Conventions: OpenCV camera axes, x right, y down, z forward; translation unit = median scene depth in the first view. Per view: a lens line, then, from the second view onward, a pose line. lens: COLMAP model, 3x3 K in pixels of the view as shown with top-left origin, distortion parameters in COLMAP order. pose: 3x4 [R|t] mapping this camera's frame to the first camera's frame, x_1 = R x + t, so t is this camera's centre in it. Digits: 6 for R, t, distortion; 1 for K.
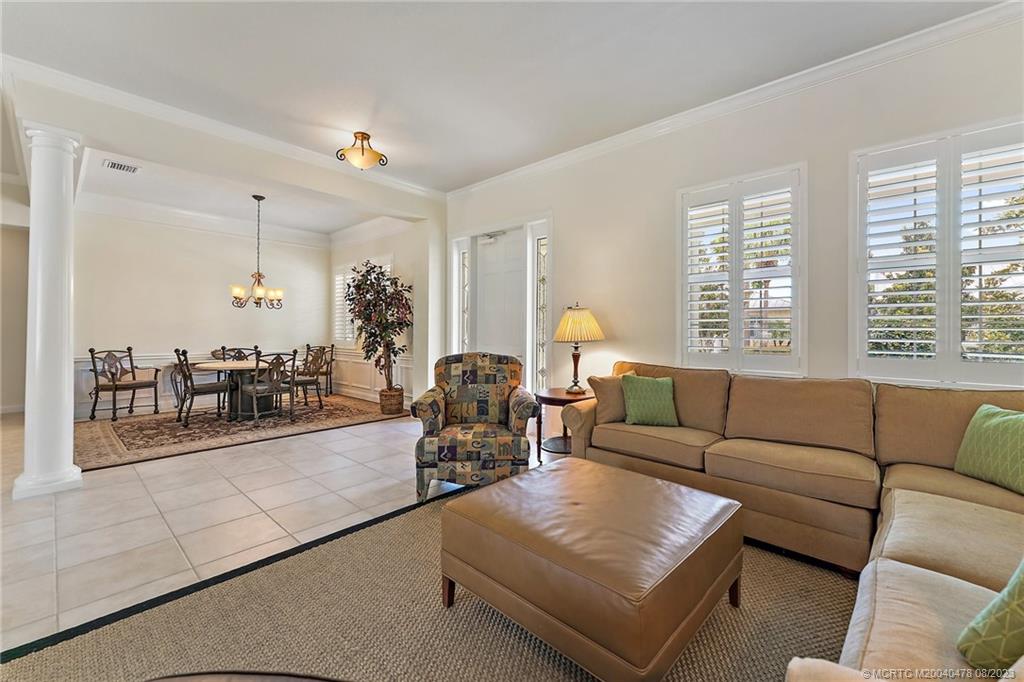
lens RADIAL K [[422.4, 0, 506.4], [0, 422.4, 330.8], [0, 0, 1]] dist [0.000709, 0.000450]
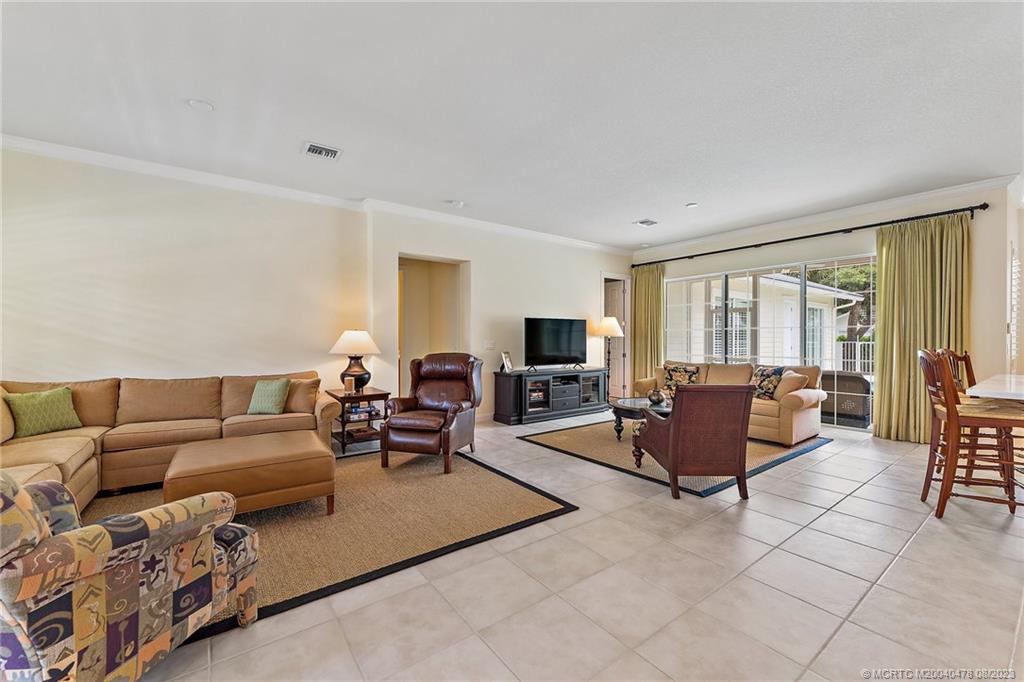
lens RADIAL K [[408.9, 0, 512.1], [0, 408.9, 336.2], [0, 0, 1]] dist [0.001717, 0.000226]
pose [[-0.984575, -0.005685, 0.174870, -0.383605], [-0.006714, 0.999963, -0.005296, -0.016697], [-0.174833, -0.006388, -0.984577, 0.843291]]
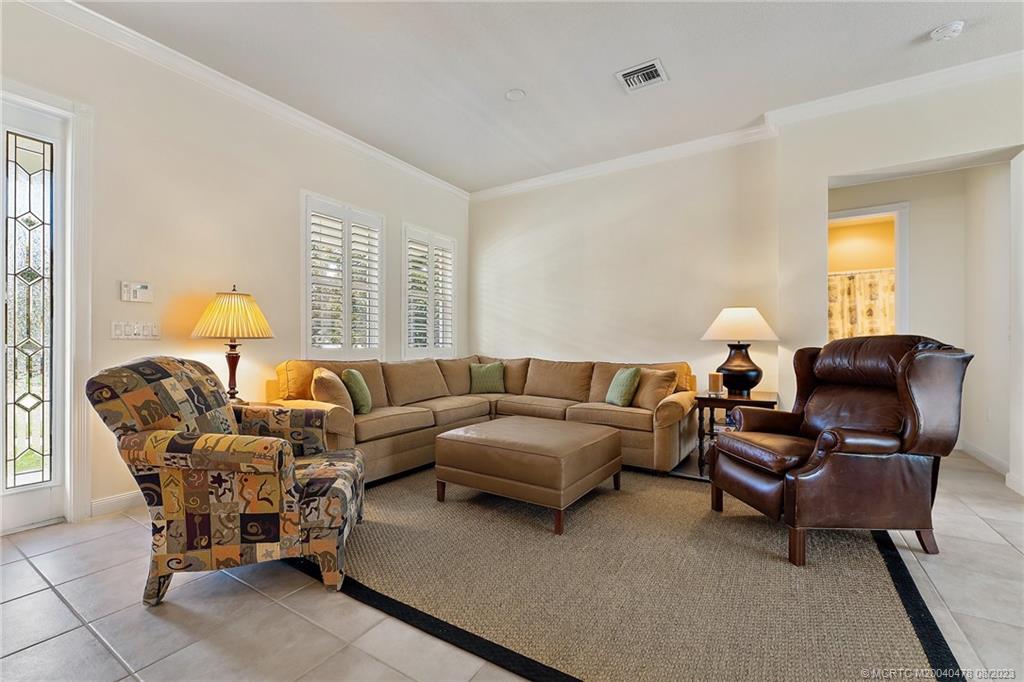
lens RADIAL K [[428.2, 0, 524.0], [0, 428.2, 343.6], [0, 0, 1]] dist [-0.003081, -0.000262]
pose [[-0.195029, -0.000979, 0.980797, -0.475088], [-0.000817, 0.999999, 0.000836, 0.024409], [-0.980797, -0.000638, -0.195029, 0.463637]]
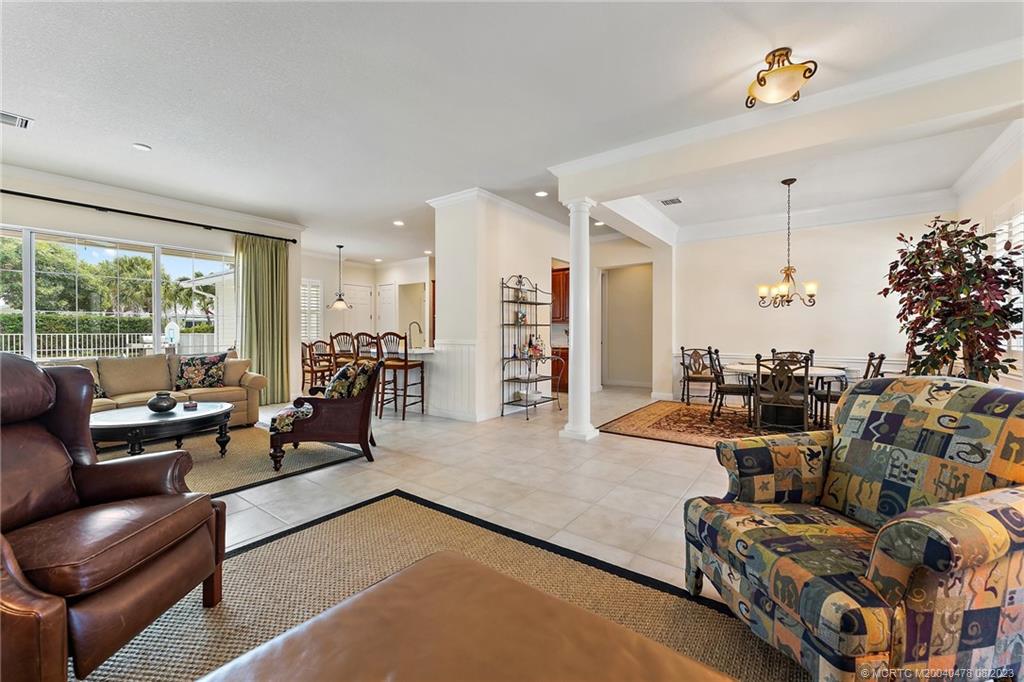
lens RADIAL K [[408.9, 0, 512.1], [0, 408.9, 336.2], [0, 0, 1]] dist [0.001717, 0.000226]
pose [[0.114453, 0.004640, -0.993418, 0.214598], [0.001997, 0.999986, 0.004901, 0.002471], [0.993427, -0.002545, 0.114442, 0.354585]]
